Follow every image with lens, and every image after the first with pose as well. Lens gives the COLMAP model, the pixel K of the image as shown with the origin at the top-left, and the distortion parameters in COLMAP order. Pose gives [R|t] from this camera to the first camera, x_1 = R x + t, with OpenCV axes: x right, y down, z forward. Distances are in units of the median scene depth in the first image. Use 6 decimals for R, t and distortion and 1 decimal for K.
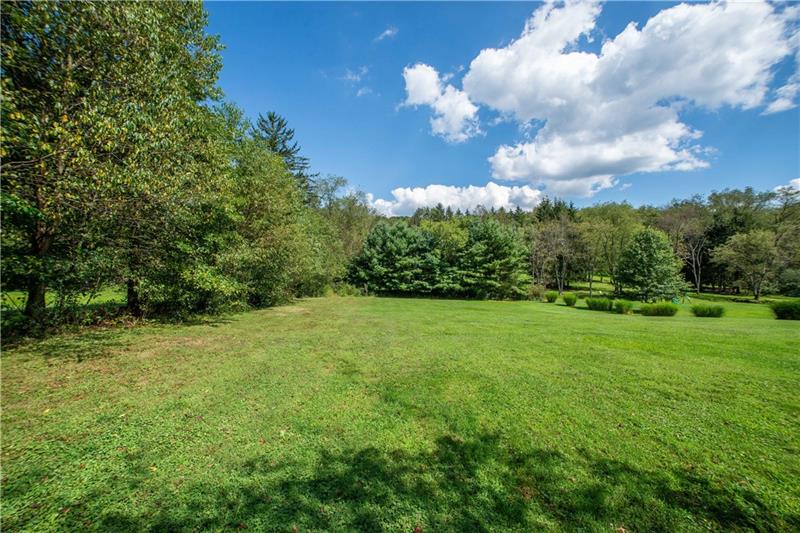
lens RADIAL K [[331.2, 0, 400.0], [0, 331.2, 266.5], [0, 0, 1]] dist [-0.001204, 0.000192]
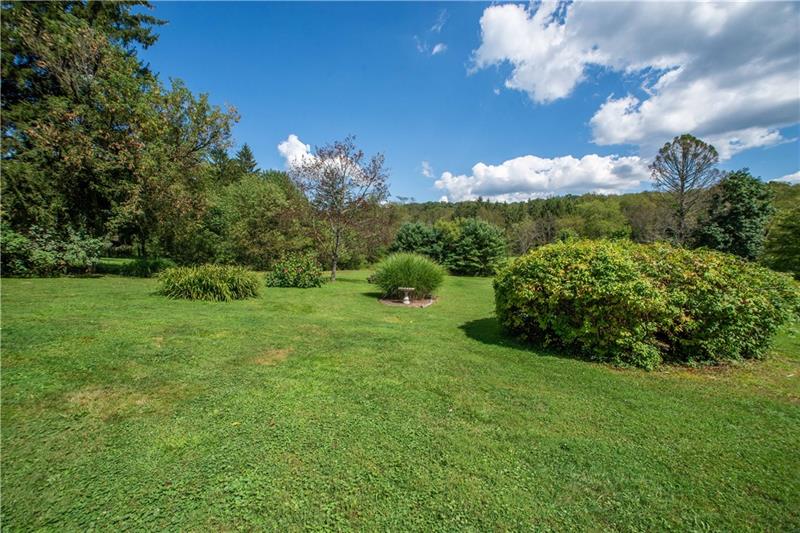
lens RADIAL K [[331.2, 0, 400.0], [0, 331.2, 266.5], [0, 0, 1]] dist [-0.001204, 0.000192]
pose [[0.972773, 0.016052, -0.231205, 0.281315], [-0.003007, 0.998389, 0.056664, -0.024352], [0.231742, -0.054426, 0.971253, -0.500881]]
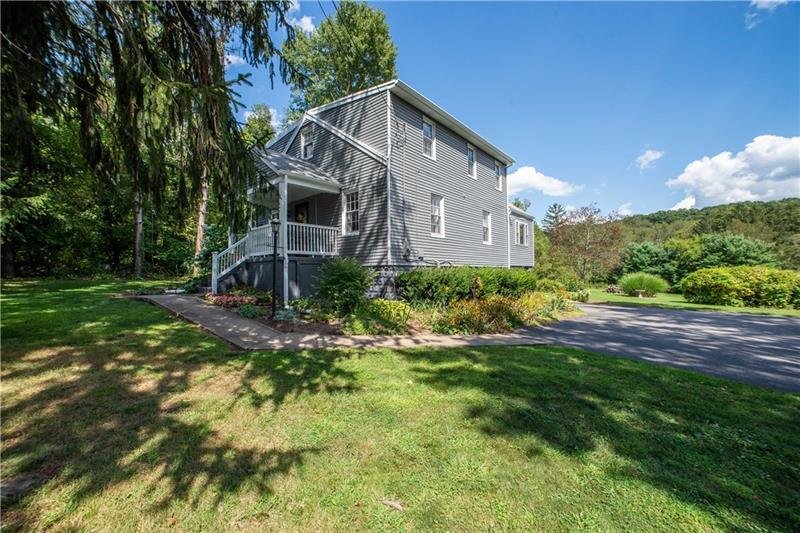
lens RADIAL K [[331.2, 0, 400.0], [0, 331.2, 266.5], [0, 0, 1]] dist [-0.001204, 0.000192]
pose [[0.684199, -0.023823, -0.728906, 0.346446], [0.019523, 0.999706, -0.014348, -0.029786], [0.729034, -0.004413, 0.684464, -0.869212]]
